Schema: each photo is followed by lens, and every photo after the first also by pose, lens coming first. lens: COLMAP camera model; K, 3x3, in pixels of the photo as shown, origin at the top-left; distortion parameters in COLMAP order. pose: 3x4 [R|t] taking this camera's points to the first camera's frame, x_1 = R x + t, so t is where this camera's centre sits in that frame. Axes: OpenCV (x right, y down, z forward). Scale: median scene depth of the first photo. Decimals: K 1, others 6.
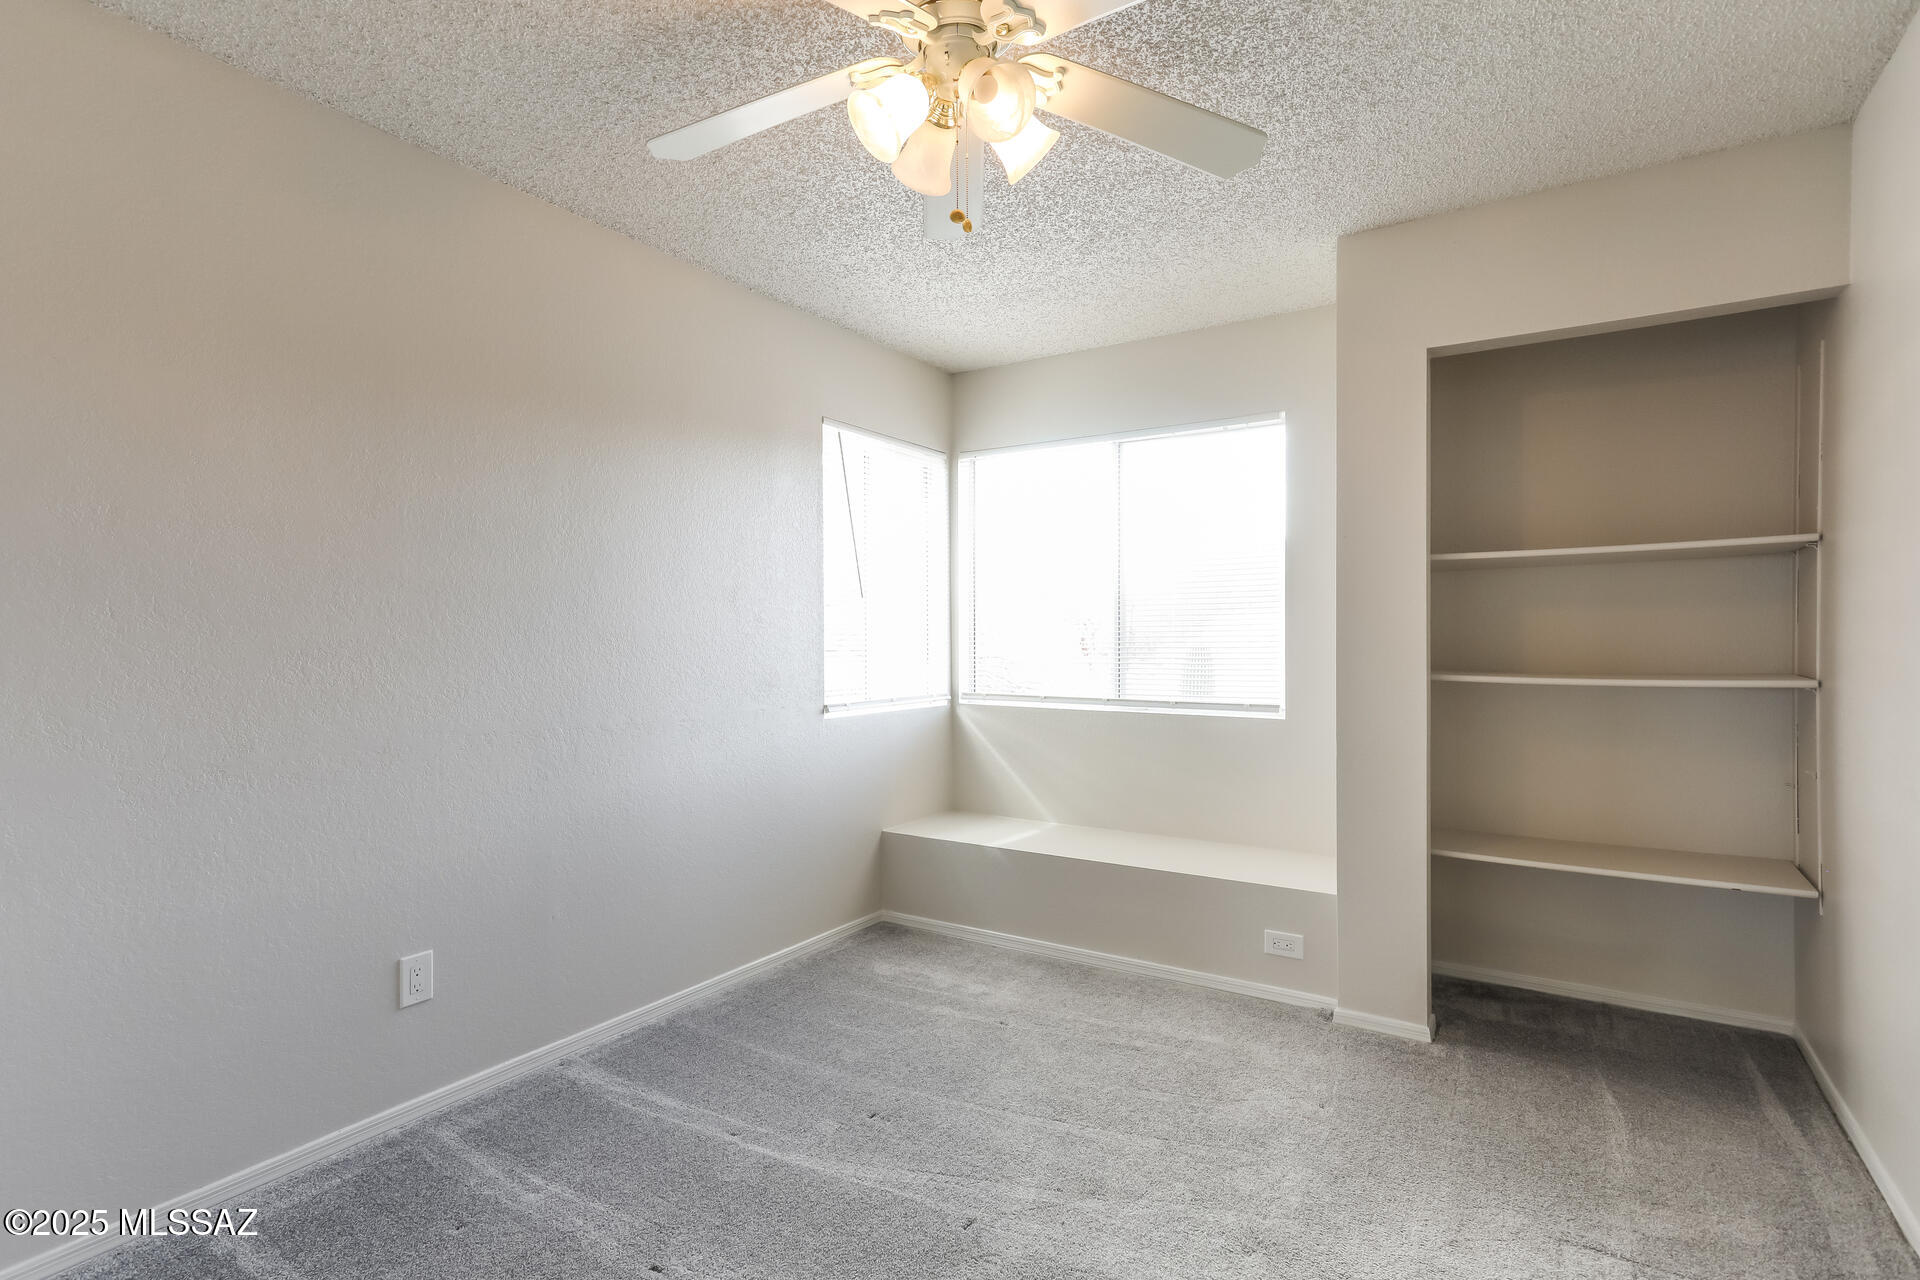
lens RADIAL K [[943.9, 0, 949.8], [0, 943.9, 633.1], [0, 0, 1]] dist [0.002727, 0.001249]
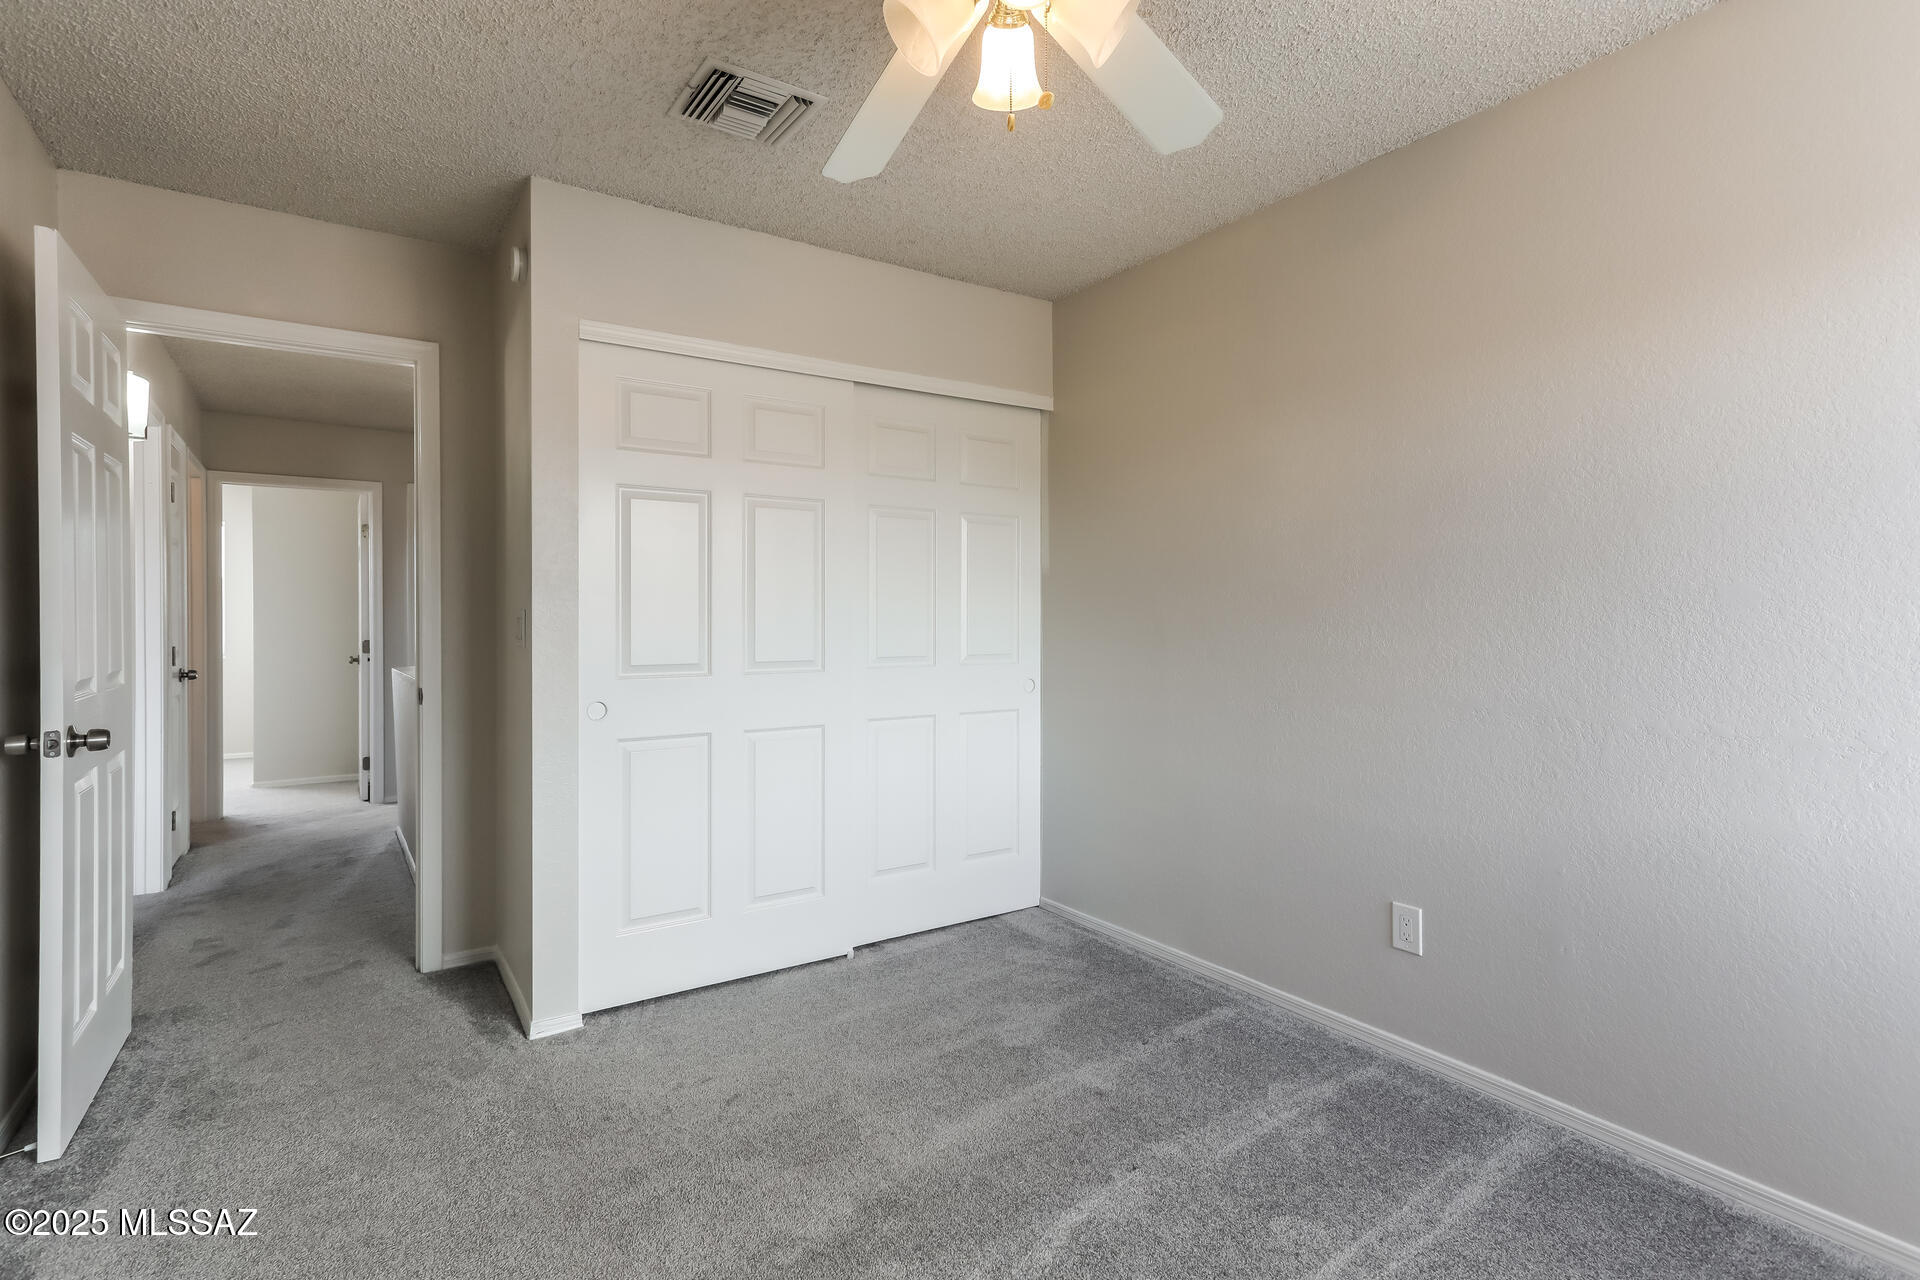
lens RADIAL K [[943.9, 0, 949.8], [0, 943.9, 633.1], [0, 0, 1]] dist [0.002727, 0.001249]
pose [[-0.418582, 0.010880, -0.908114, 0.604293], [0.001731, 0.999936, 0.011182, 0.019949], [0.908177, 0.003109, -0.418574, 0.962898]]
